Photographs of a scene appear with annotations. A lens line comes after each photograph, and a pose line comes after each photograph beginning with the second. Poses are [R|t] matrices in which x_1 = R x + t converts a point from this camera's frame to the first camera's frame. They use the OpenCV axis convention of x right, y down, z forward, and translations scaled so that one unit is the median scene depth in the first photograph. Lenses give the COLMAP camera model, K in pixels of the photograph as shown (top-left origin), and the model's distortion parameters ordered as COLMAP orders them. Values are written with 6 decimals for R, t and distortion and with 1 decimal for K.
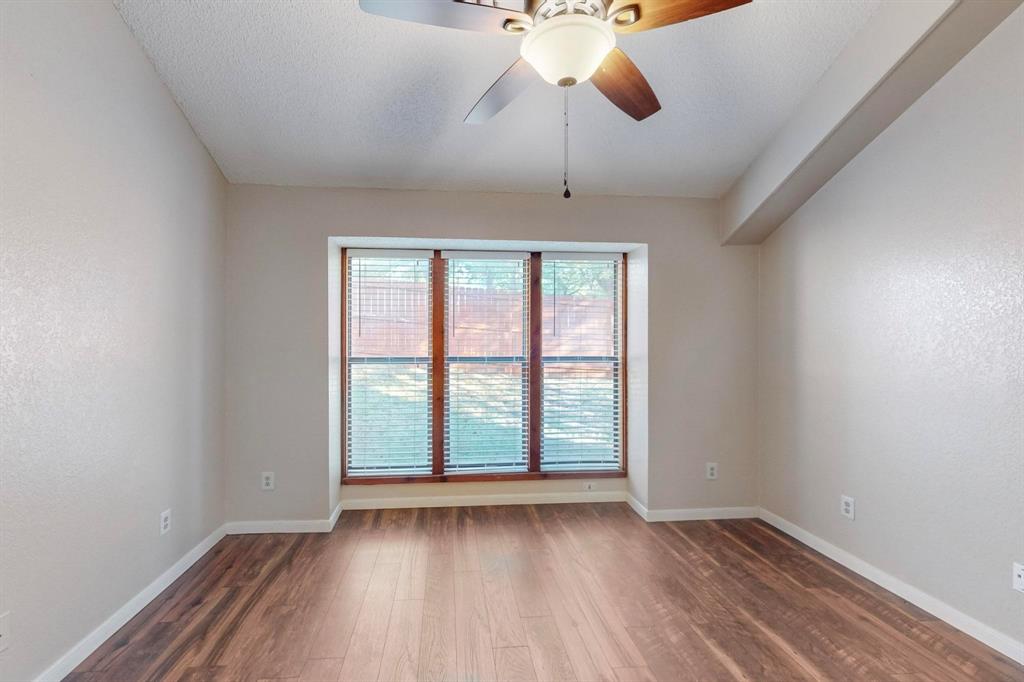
lens RADIAL K [[447.1, 0, 479.0], [0, 447.1, 340.8], [0, 0, 1]] dist [0.002639, 0.000118]
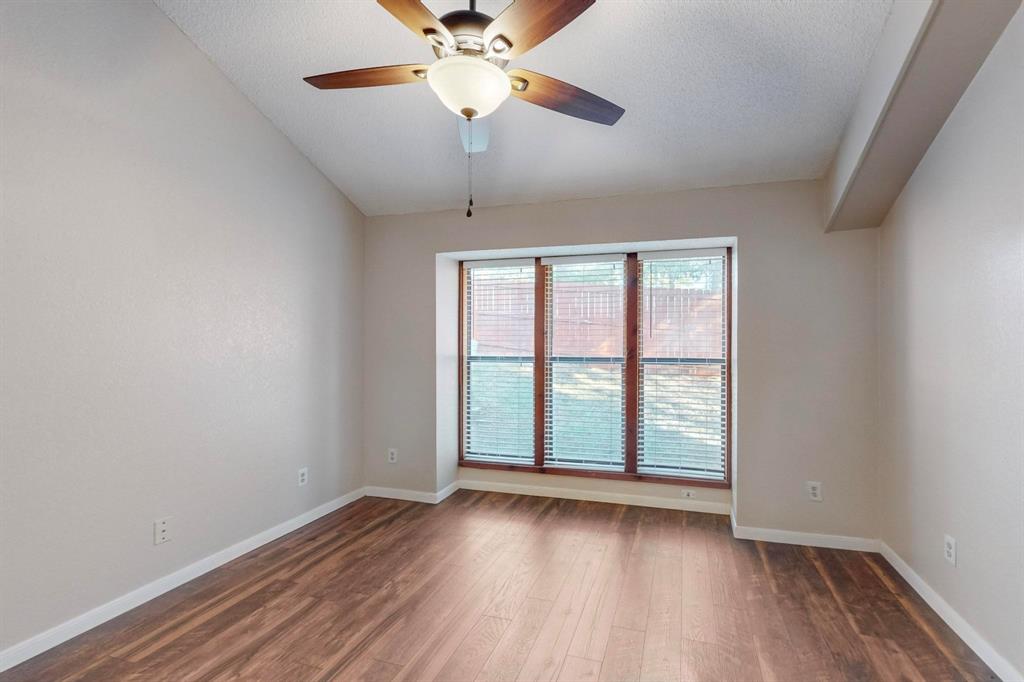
lens RADIAL K [[444.2, 0, 556.4], [0, 444.2, 342.9], [0, 0, 1]] dist [-0.002969, -0.000745]
pose [[0.938027, 0.001205, -0.346561, 0.326675], [0.000239, 0.999991, 0.004124, -0.001925], [0.346563, -0.003951, 0.938018, 0.012084]]
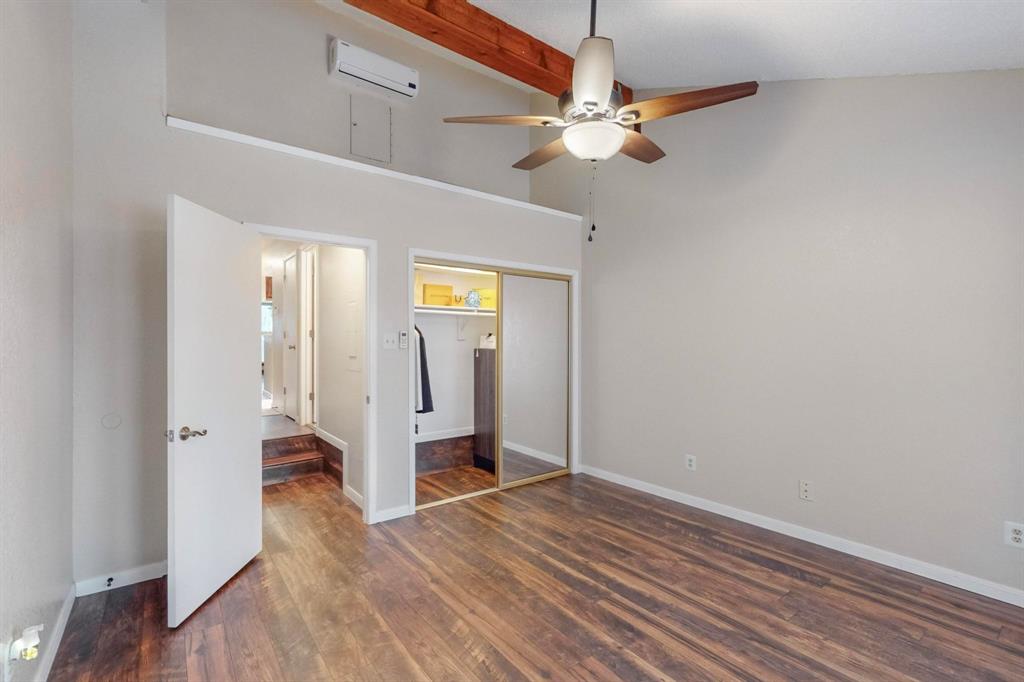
lens RADIAL K [[443.4, 0, 481.1], [0, 443.4, 342.2], [0, 0, 1]] dist [-0.000949, -0.000027]
pose [[-0.855948, 0.001330, -0.517060, 0.502761], [0.001897, 0.999998, -0.000569, 0.001037], [0.517058, -0.001468, -0.855949, 0.834757]]
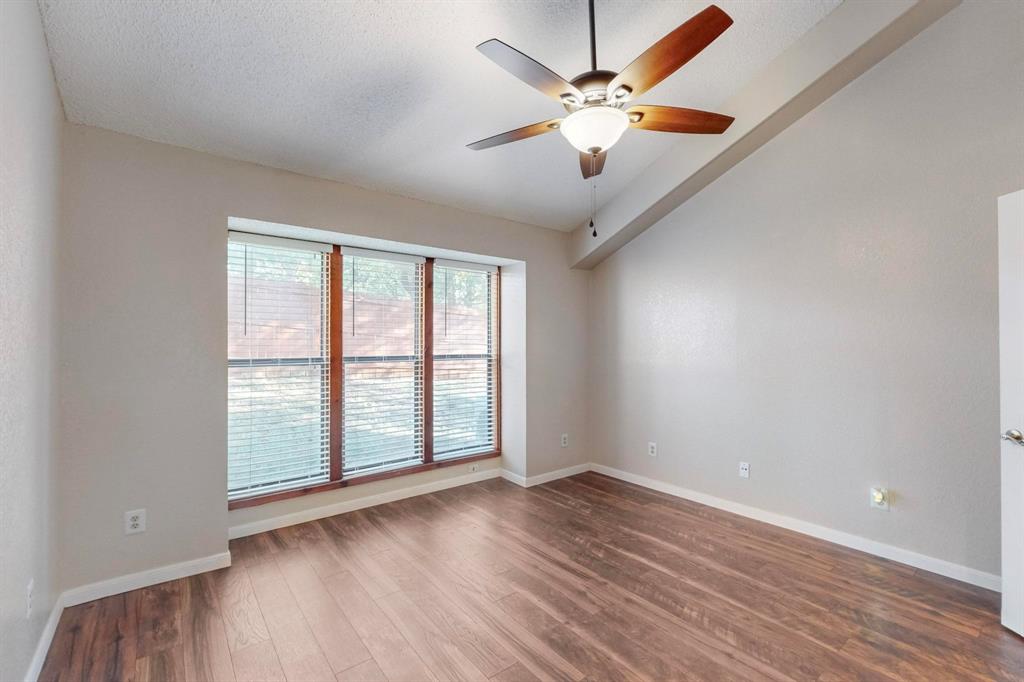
lens RADIAL K [[445.4, 0, 512.0], [0, 445.4, 342.4], [0, 0, 1]] dist [-0.000253, -0.000117]
pose [[0.830641, 0.000054, 0.556808, -0.317039], [-0.001679, 0.999996, 0.002408, 0.001715], [-0.556805, -0.002935, 0.830638, 0.004390]]
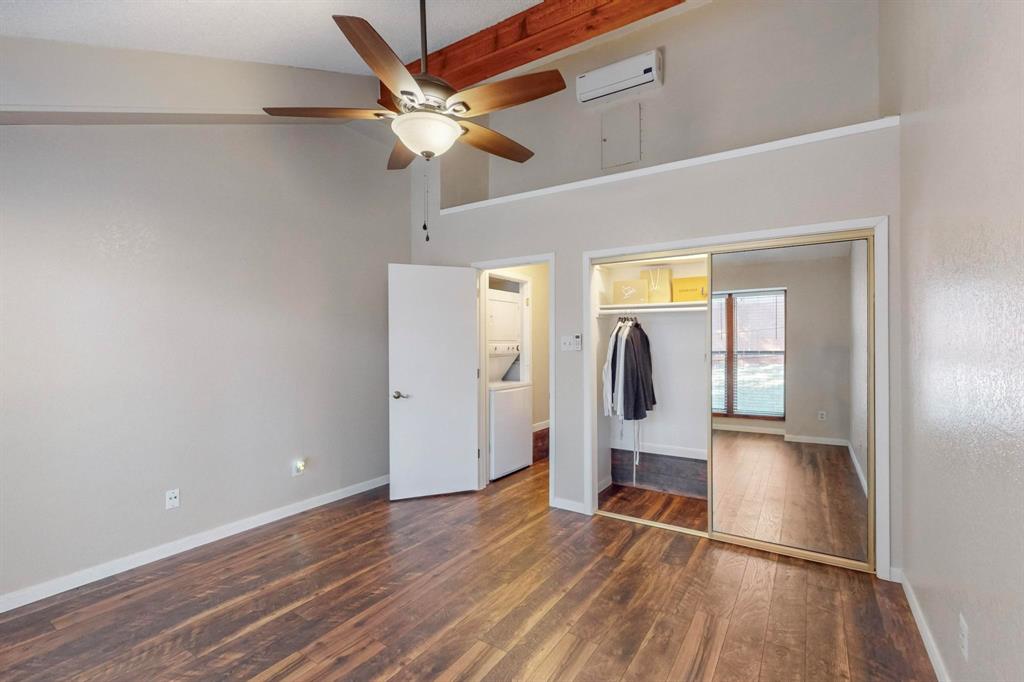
lens RADIAL K [[443.4, 0, 536.3], [0, 443.4, 342.3], [0, 0, 1]] dist [0.001728, 0.000191]
pose [[-0.811079, 0.003058, 0.584929, -0.359889], [-0.000094, 0.999986, -0.005357, 0.001156], [-0.584937, -0.004400, -0.811067, 0.789243]]
